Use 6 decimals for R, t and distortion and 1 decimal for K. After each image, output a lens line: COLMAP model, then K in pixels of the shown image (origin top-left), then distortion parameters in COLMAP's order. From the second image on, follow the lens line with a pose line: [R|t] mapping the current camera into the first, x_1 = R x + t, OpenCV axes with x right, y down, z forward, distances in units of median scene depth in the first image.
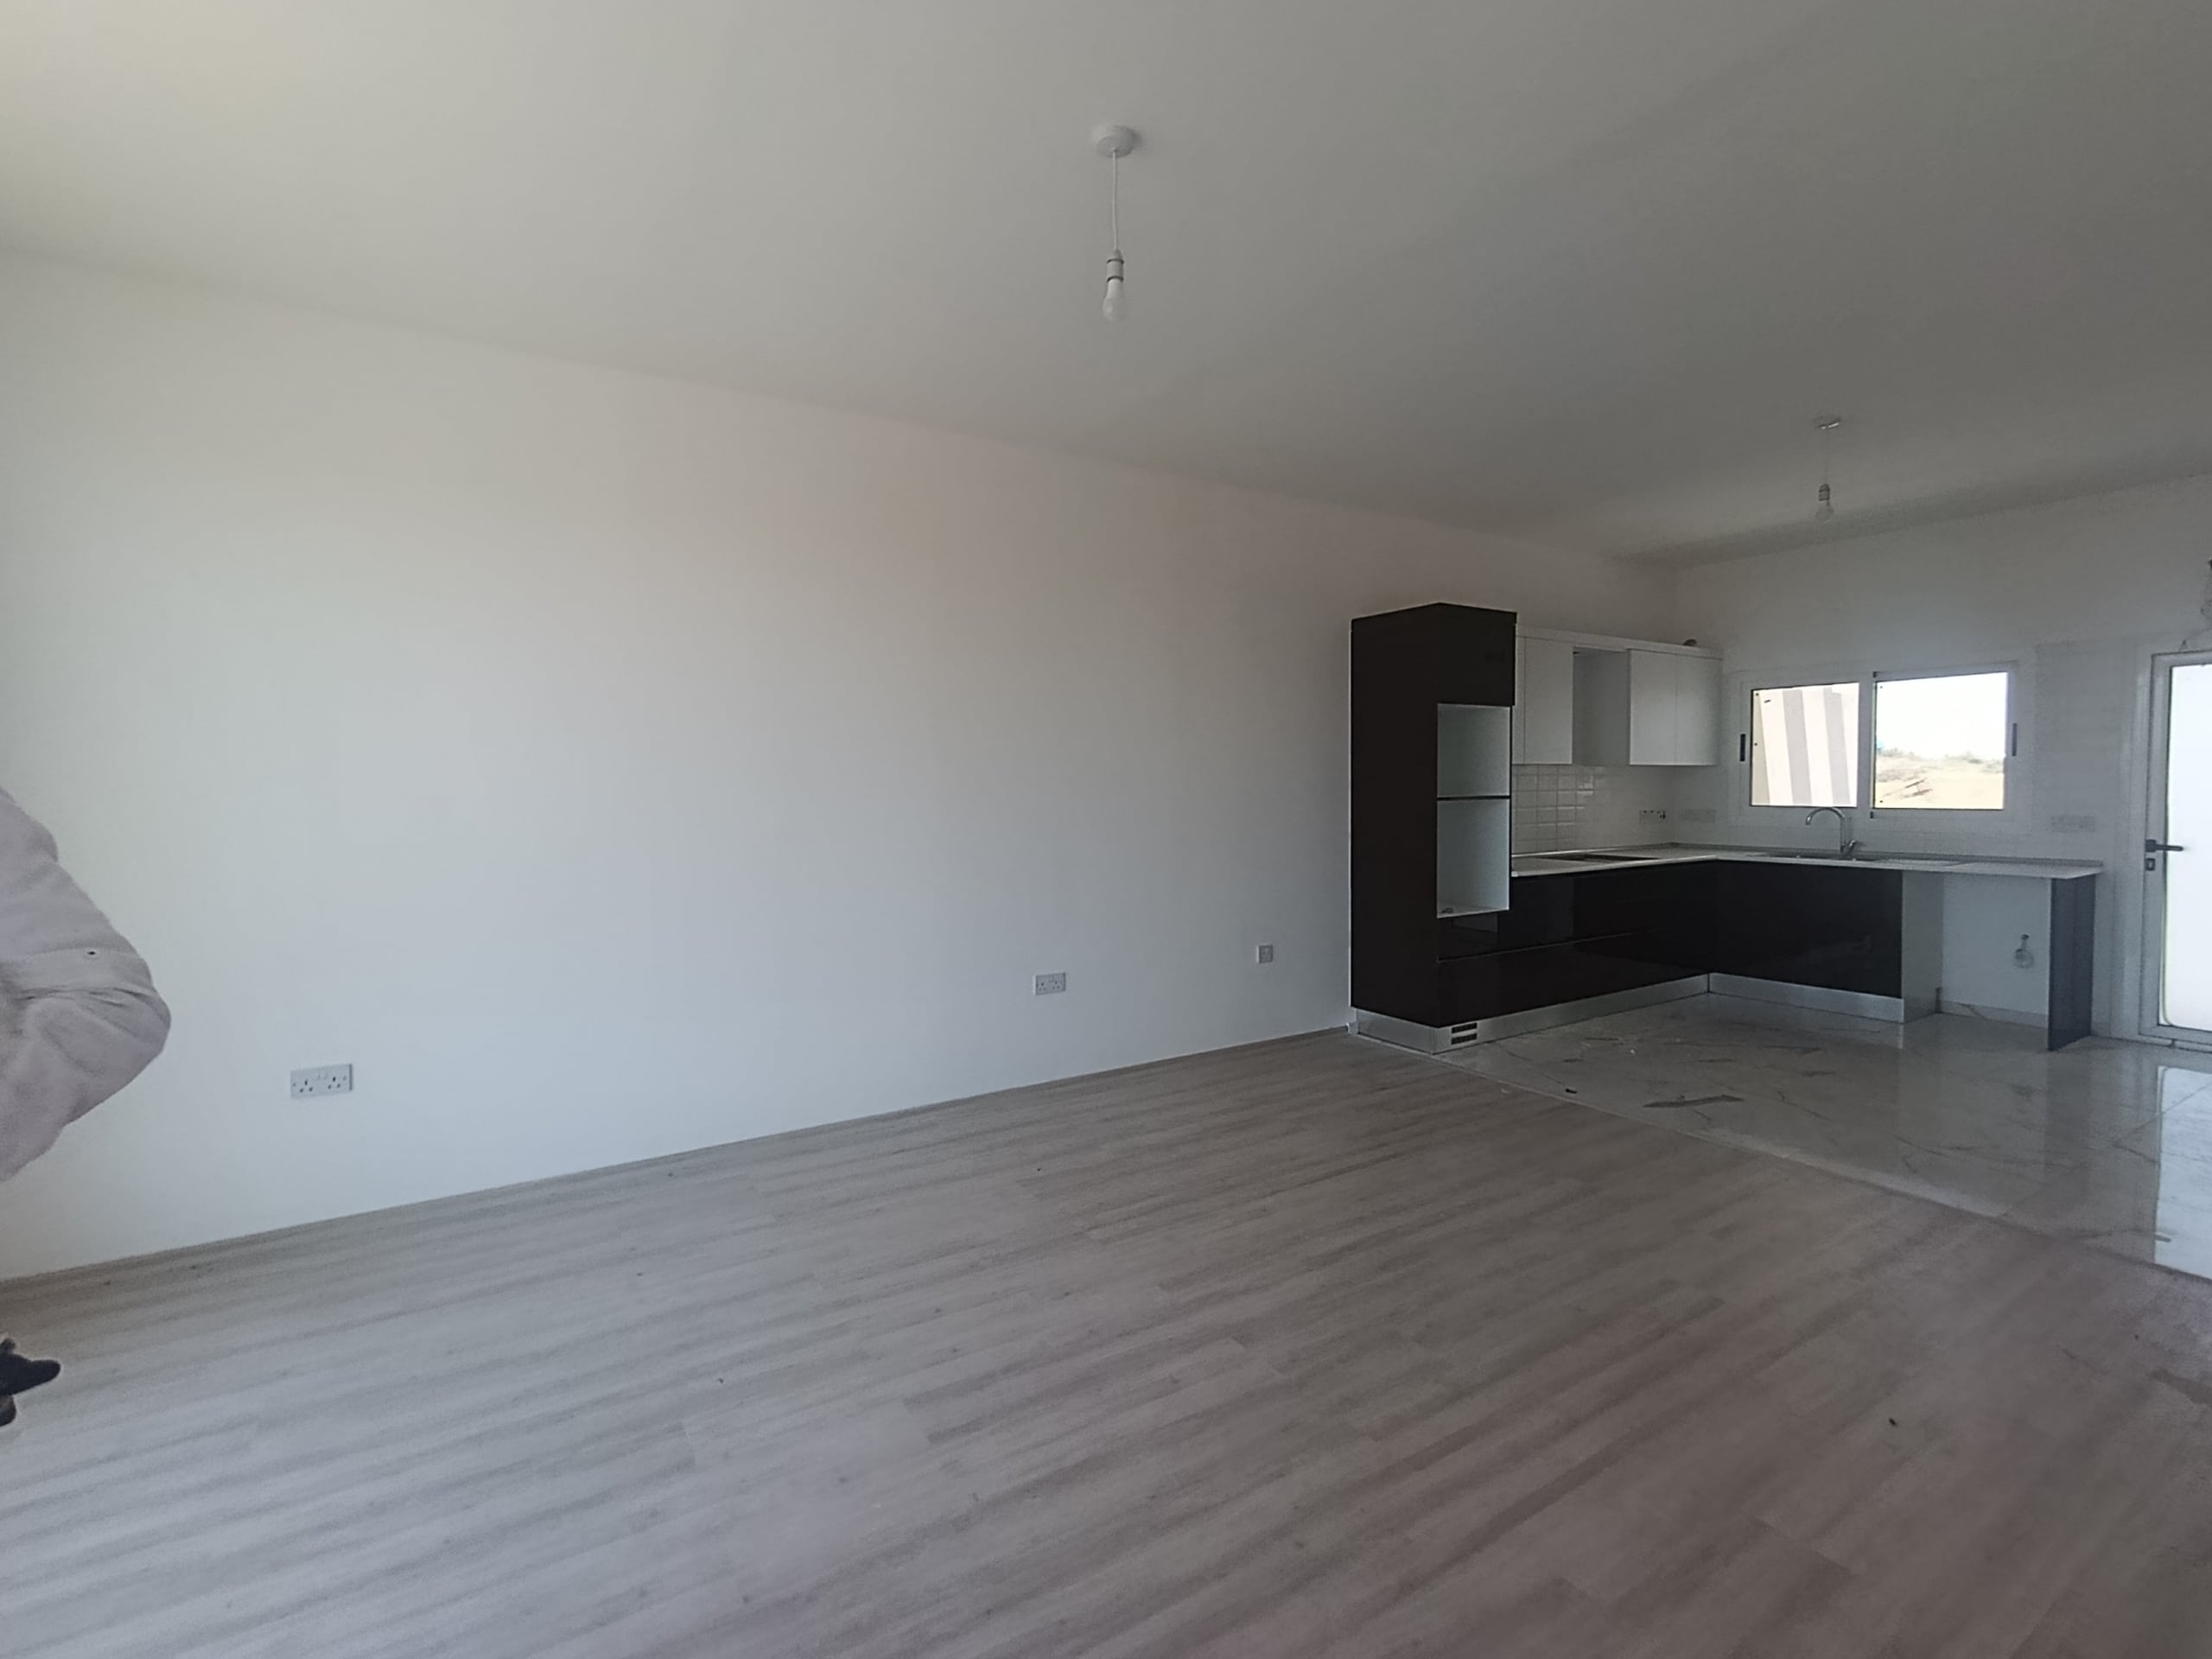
lens RADIAL K [[1026.7, 0, 1113.4], [0, 1026.7, 825.2], [0, 0, 1]] dist [0.000322, 0.000305]
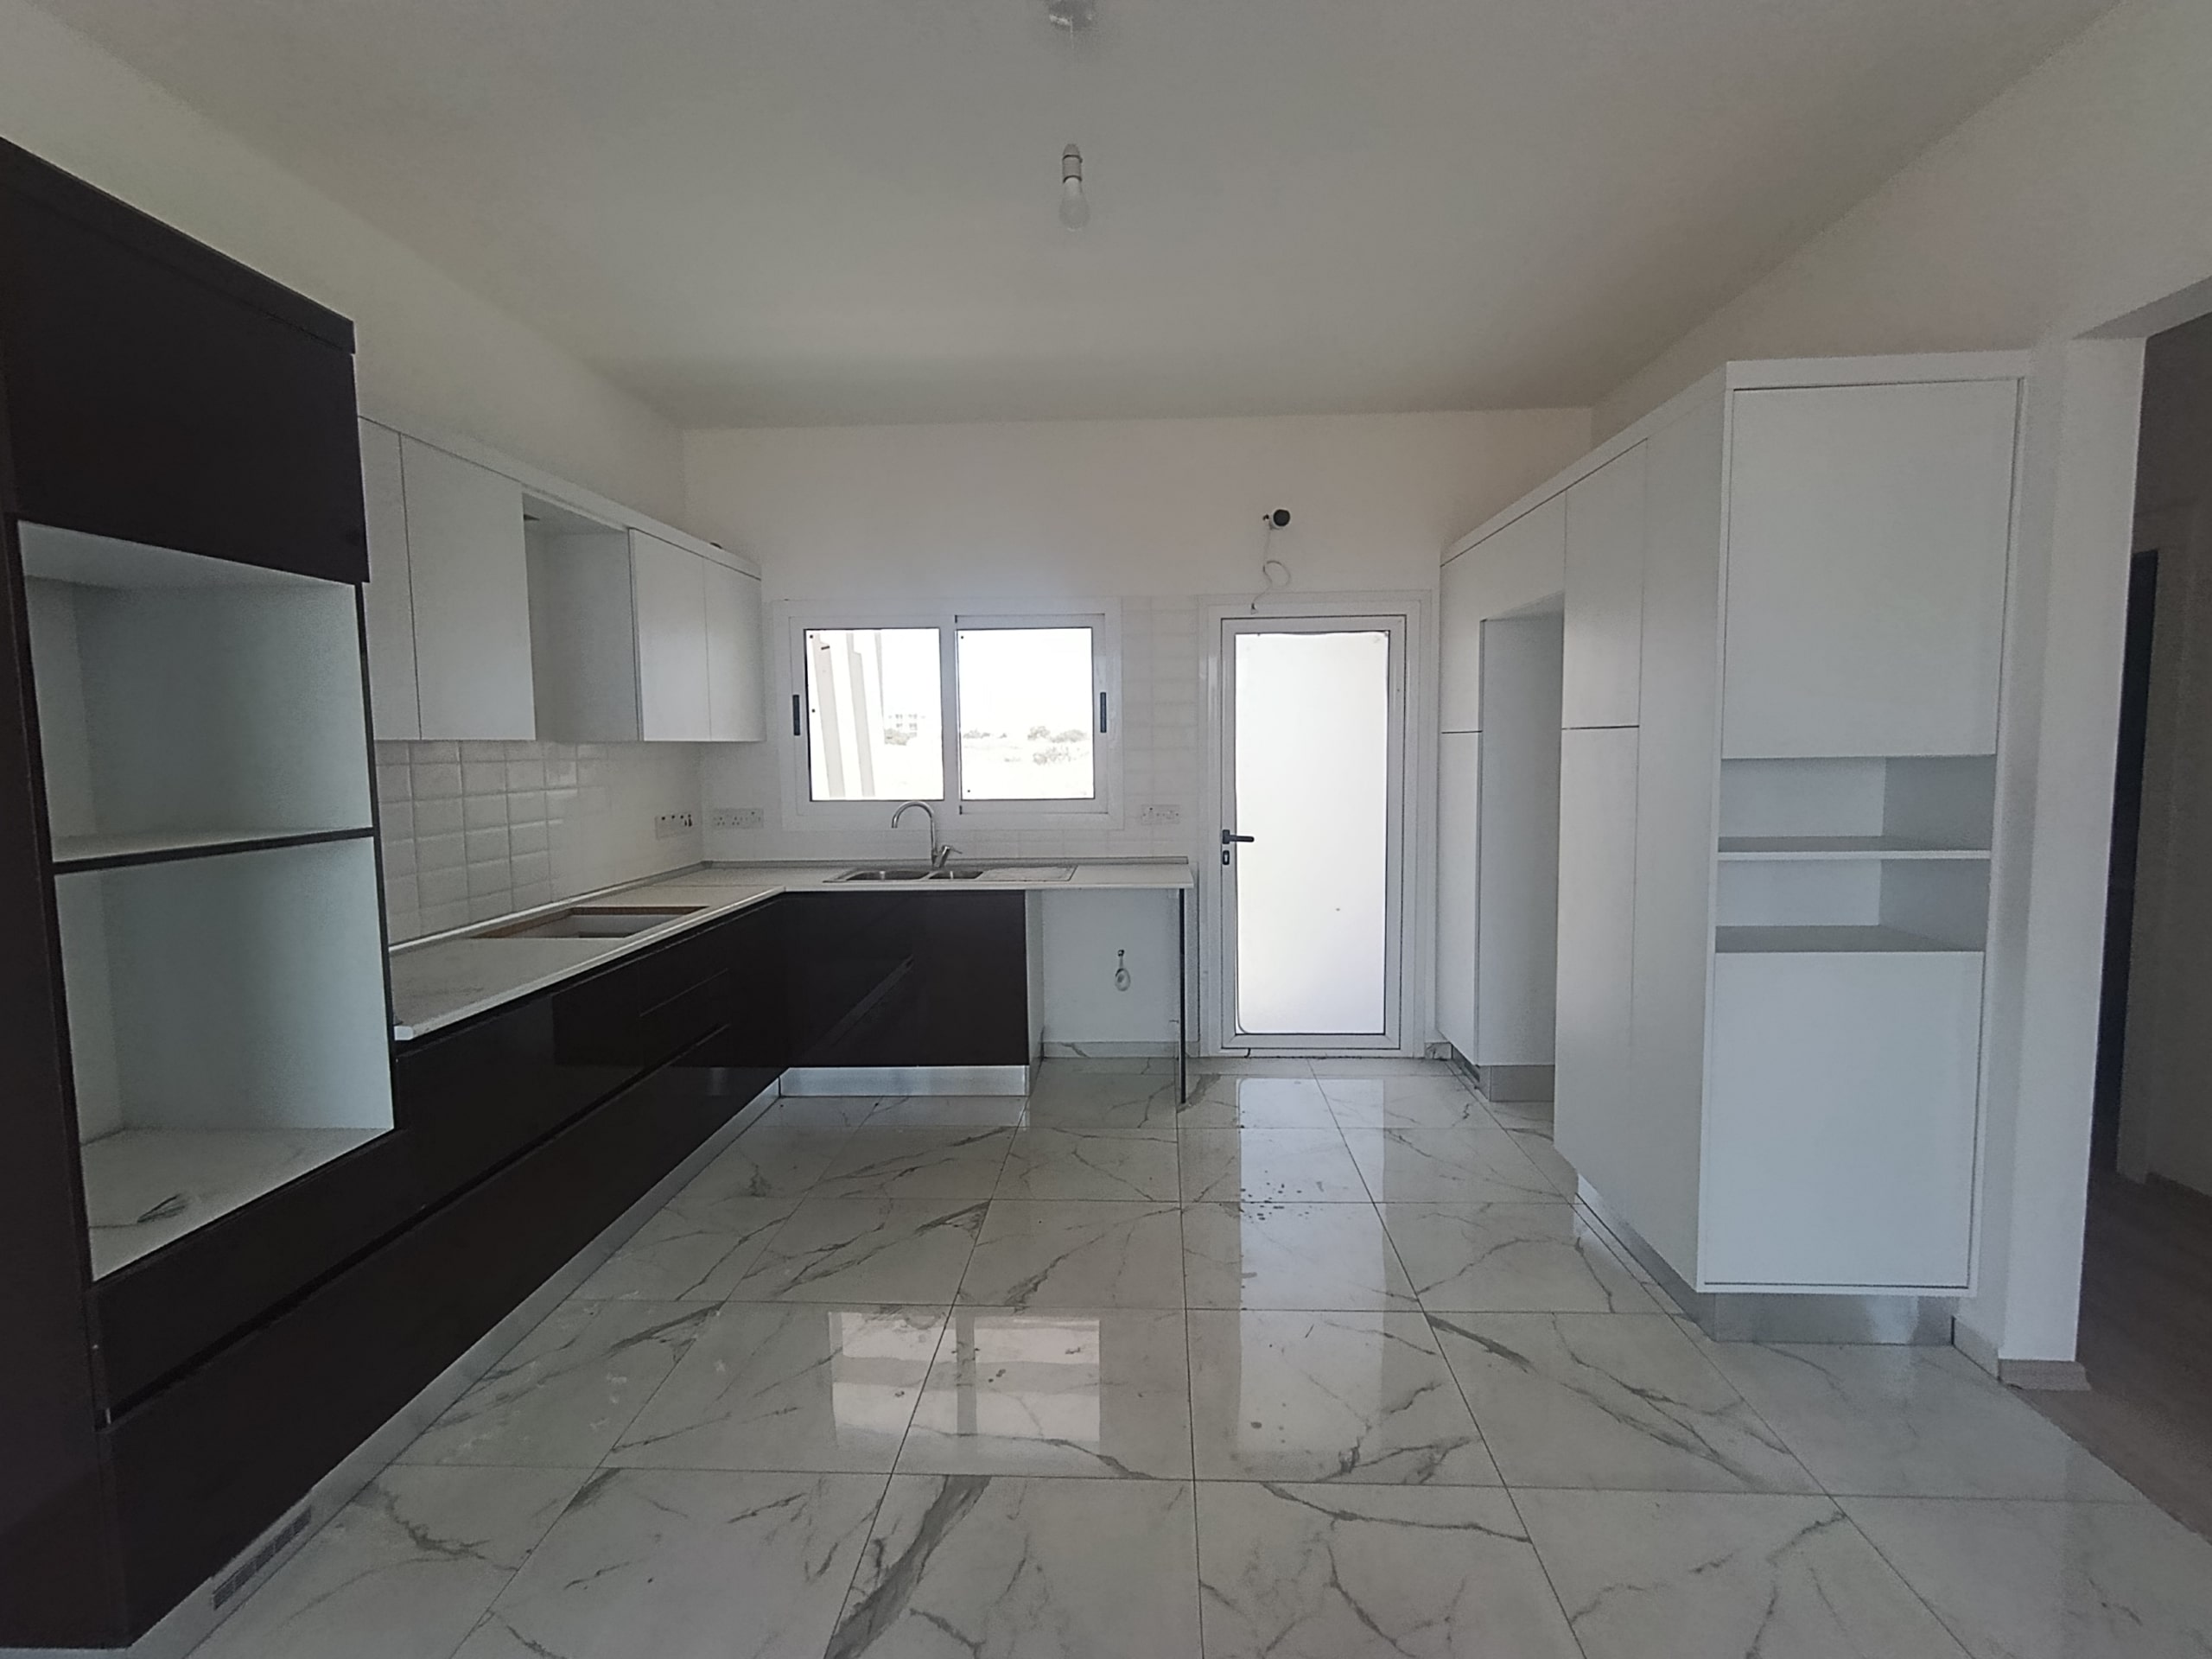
lens RADIAL K [[1026.7, 0, 1113.4], [0, 1026.7, 825.2], [0, 0, 1]] dist [0.000322, 0.000305]
pose [[0.587646, -0.063097, 0.806654, 0.196314], [0.037378, 0.998007, 0.050835, -0.031356], [-0.808255, 0.000278, 0.588833, 0.454650]]
